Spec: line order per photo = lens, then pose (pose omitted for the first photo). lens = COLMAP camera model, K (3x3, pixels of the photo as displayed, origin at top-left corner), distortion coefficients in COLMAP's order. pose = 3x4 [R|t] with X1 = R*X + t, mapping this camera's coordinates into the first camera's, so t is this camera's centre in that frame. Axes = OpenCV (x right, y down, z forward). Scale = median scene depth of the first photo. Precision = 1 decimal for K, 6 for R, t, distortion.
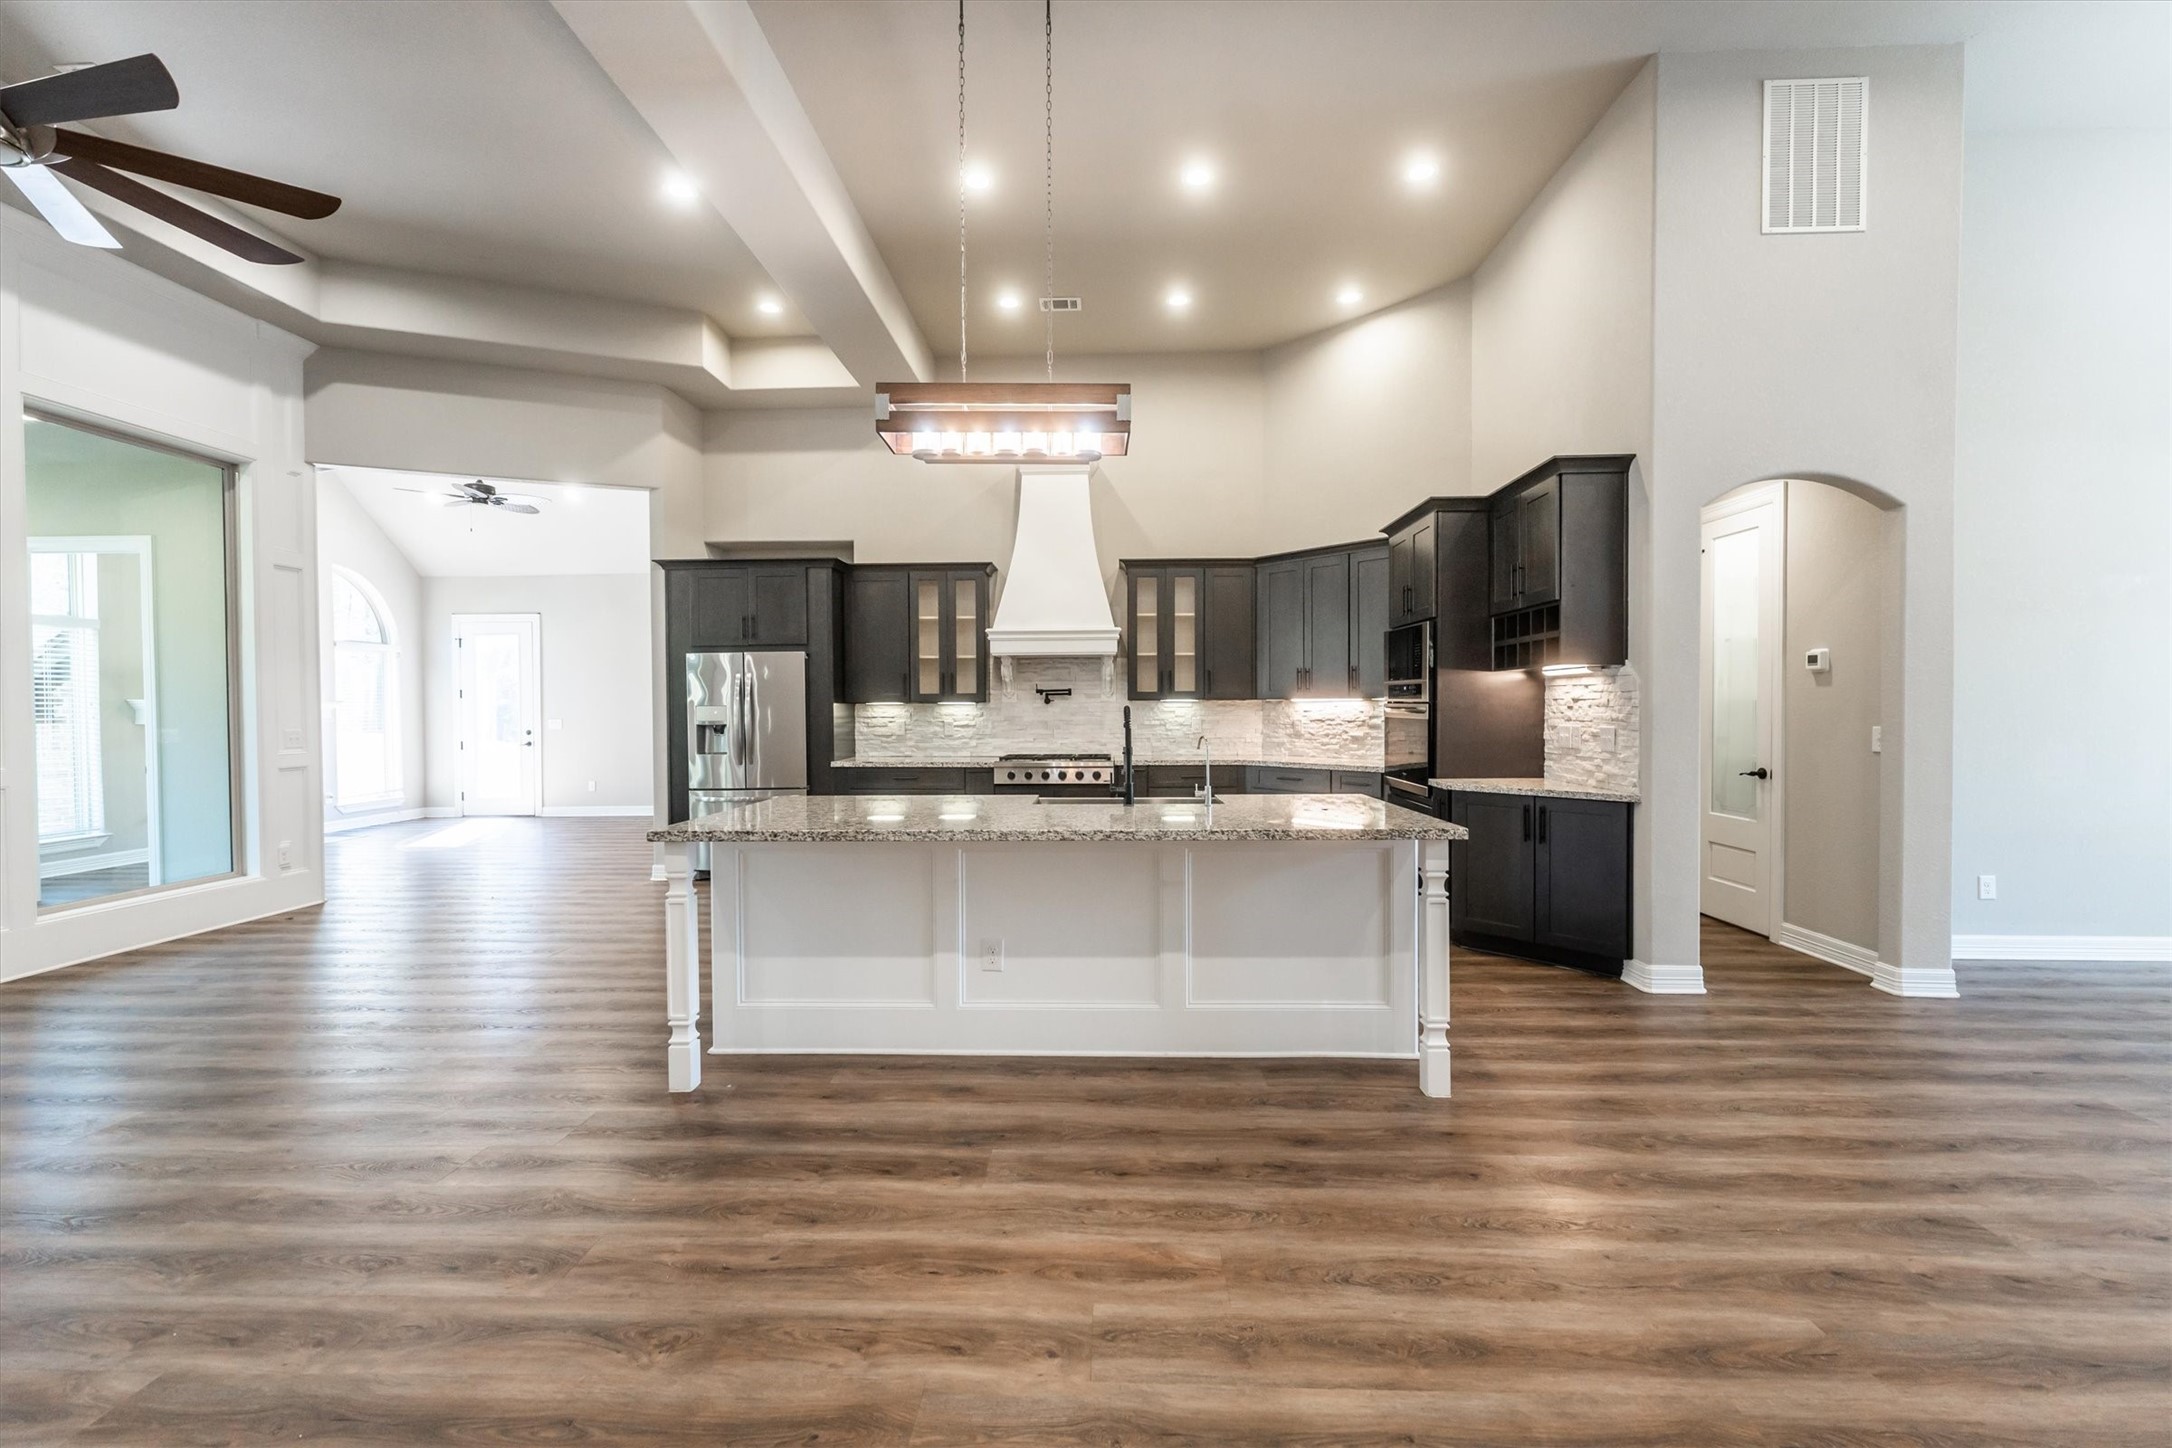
lens RADIAL K [[853.9, 0, 1121.1], [0, 853.9, 730.4], [0, 0, 1]] dist [0.000226, 0.000088]
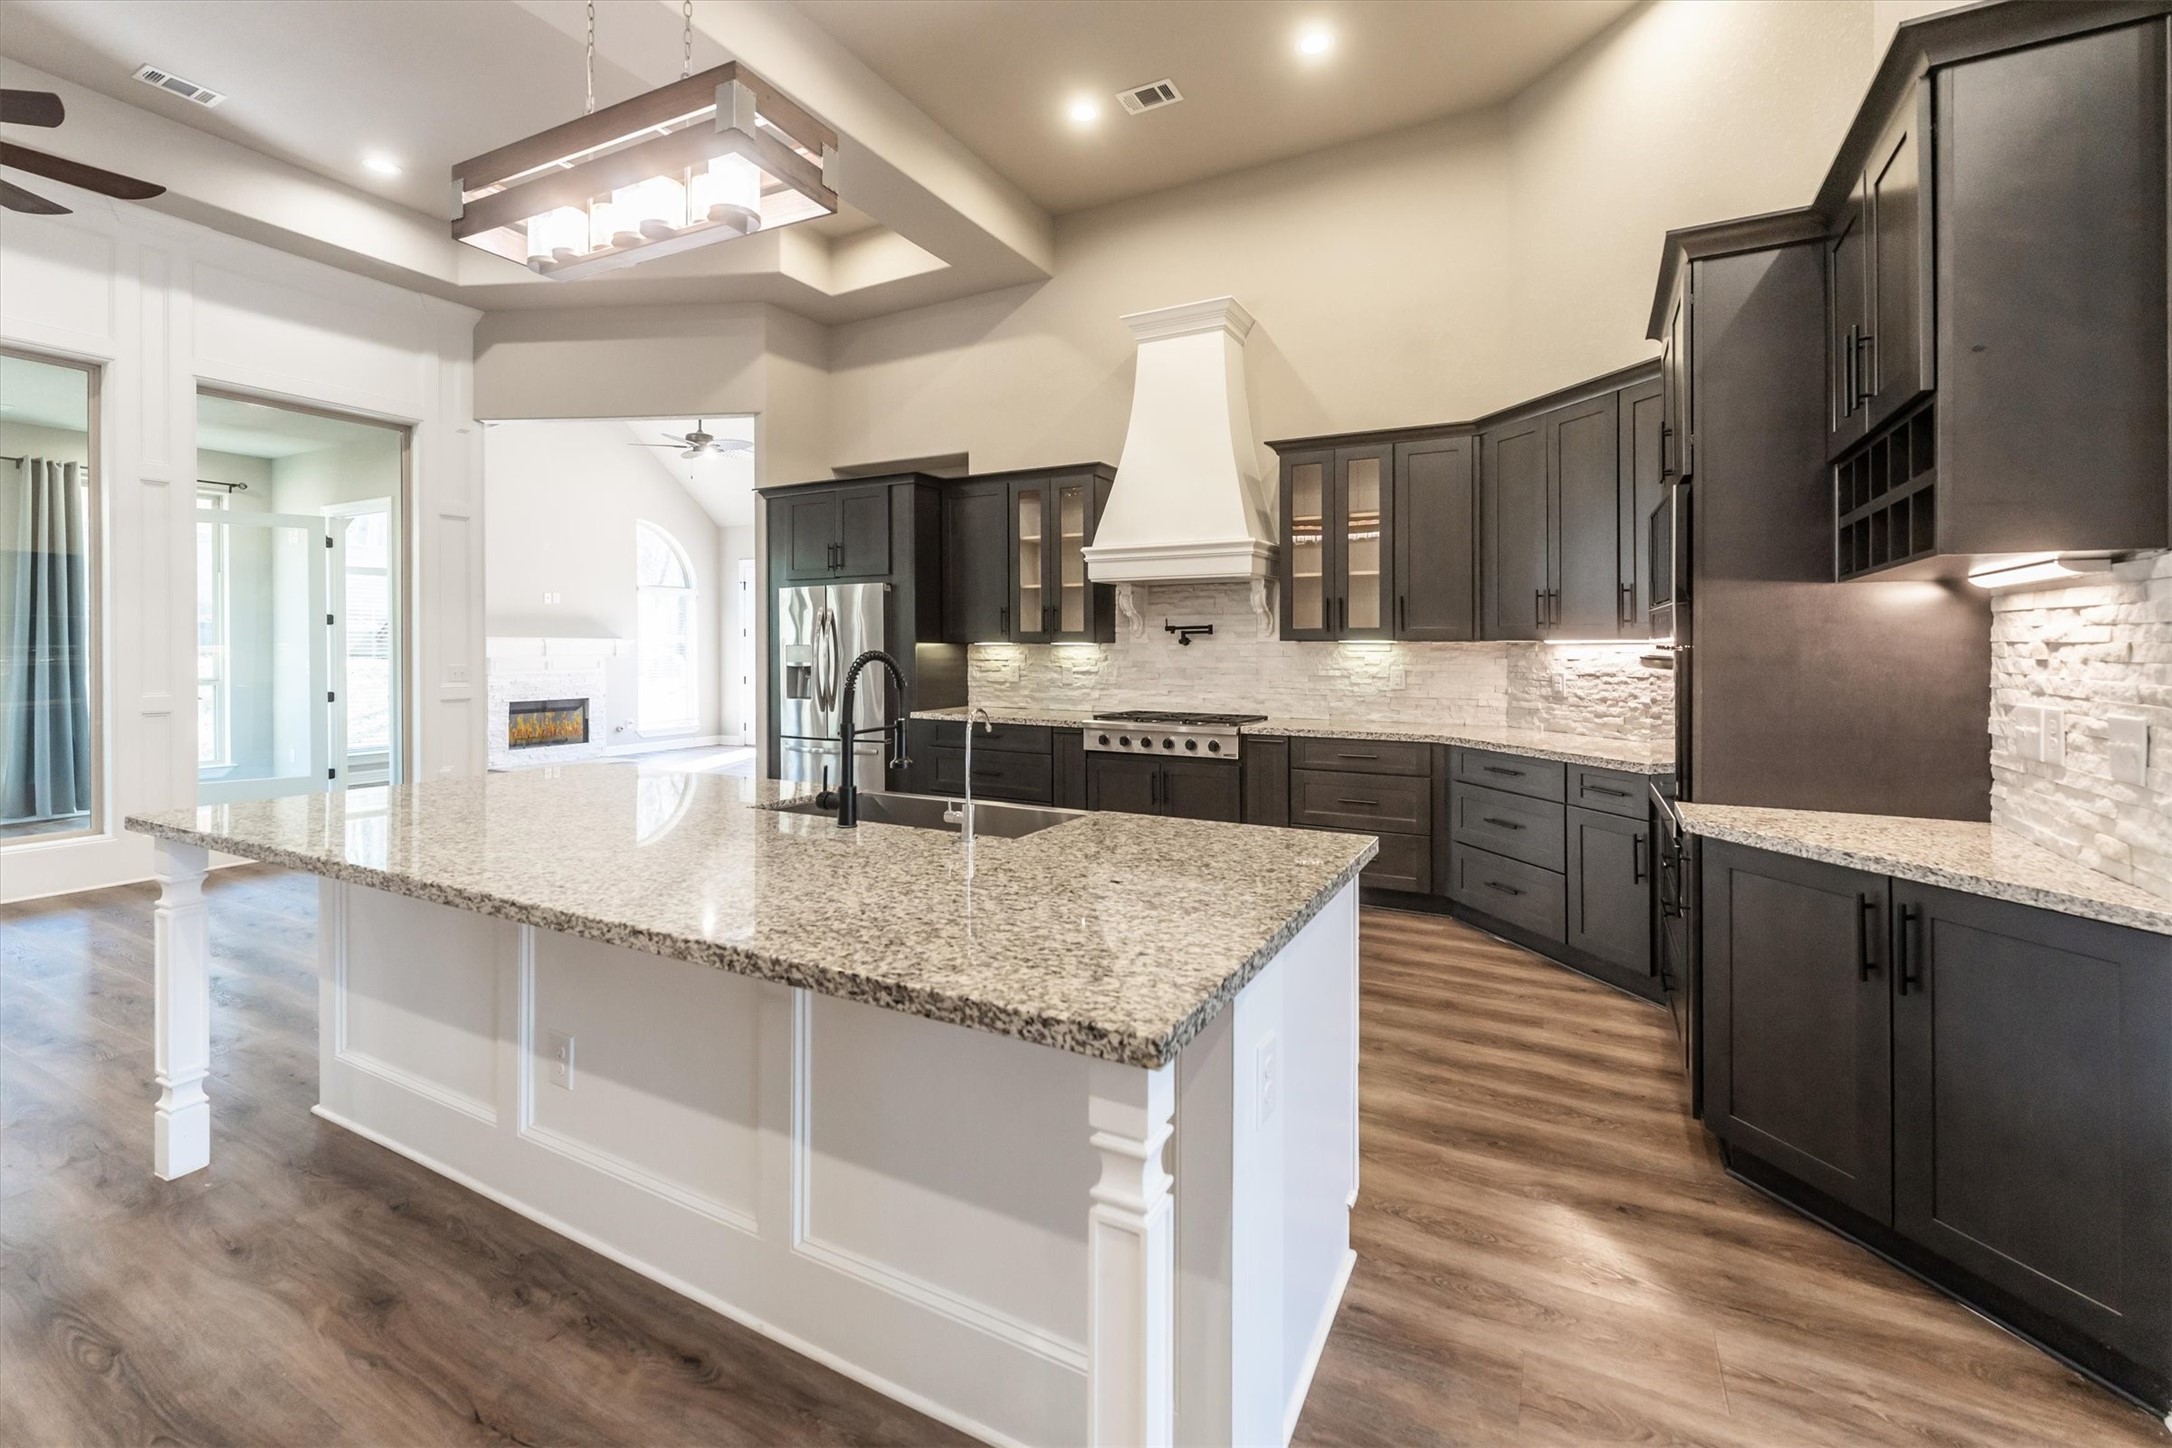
lens RADIAL K [[901.4, 0, 1090.0], [0, 901.4, 658.1], [0, 0, 1]] dist [0.001578, 0.000000]
pose [[0.887174, 0.012492, -0.461266, 0.233897], [-0.019366, 0.999761, -0.010172, -0.011655], [0.461029, 0.017958, 0.887204, 0.294652]]
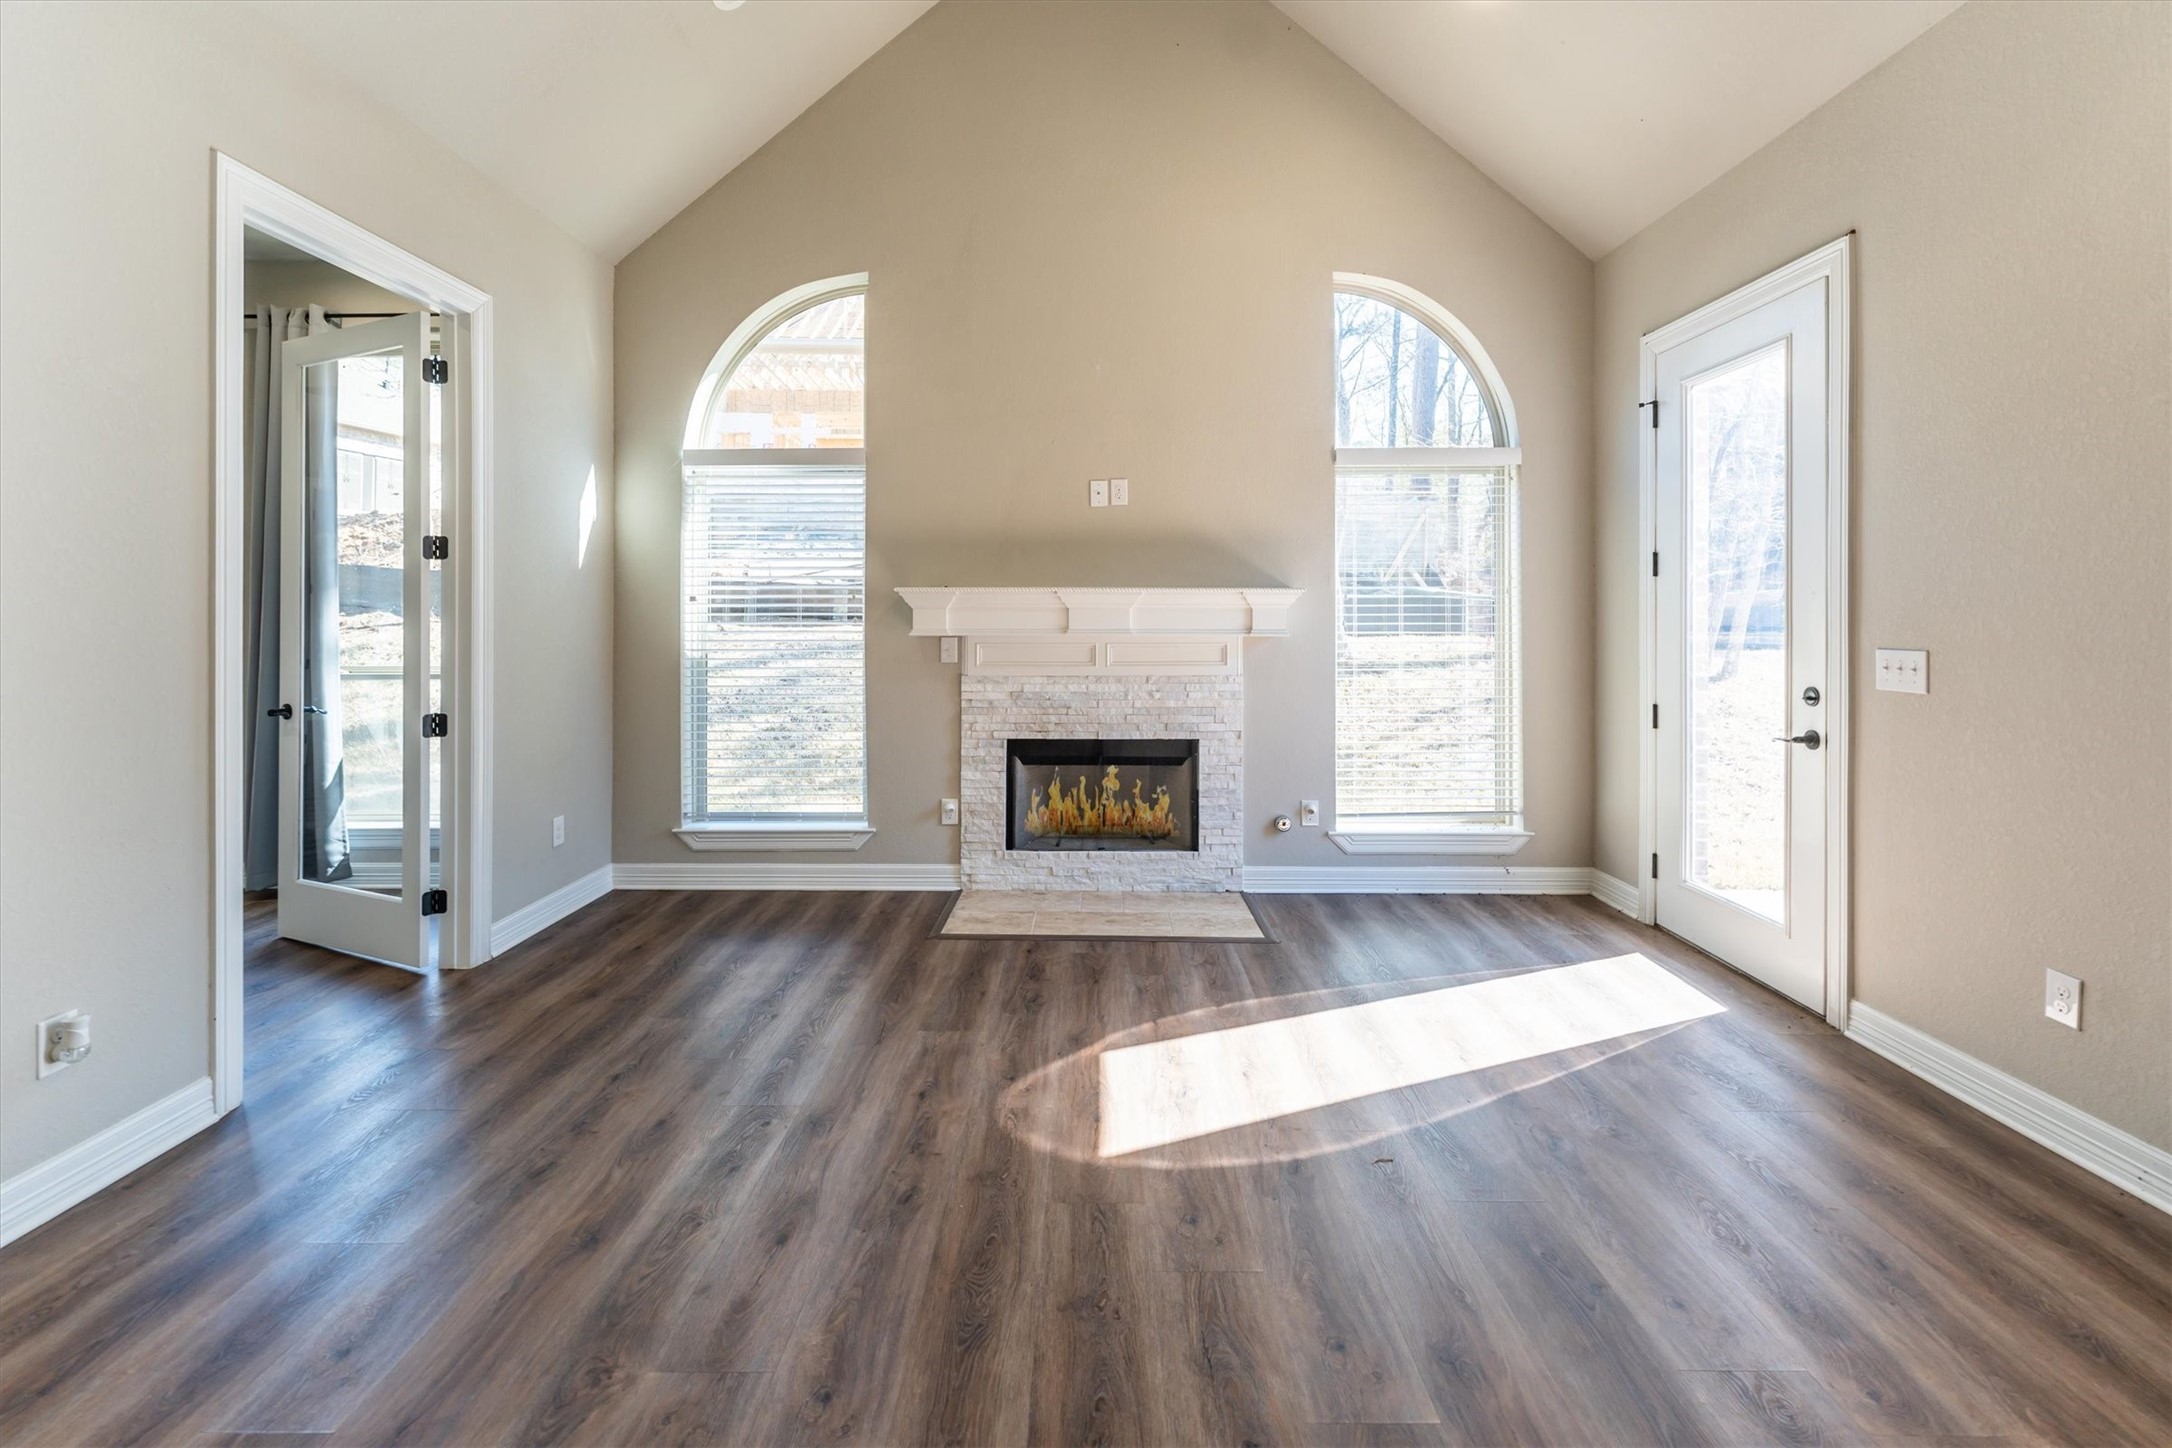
lens RADIAL K [[901.4, 0, 1090.0], [0, 901.4, 658.1], [0, 0, 1]] dist [0.001578, 0.000000]
pose [[0.004880, 0.044889, -0.998980, -0.660772], [-0.028377, 0.998596, 0.044733, -0.024104], [0.999585, 0.028130, 0.006147, 1.224944]]
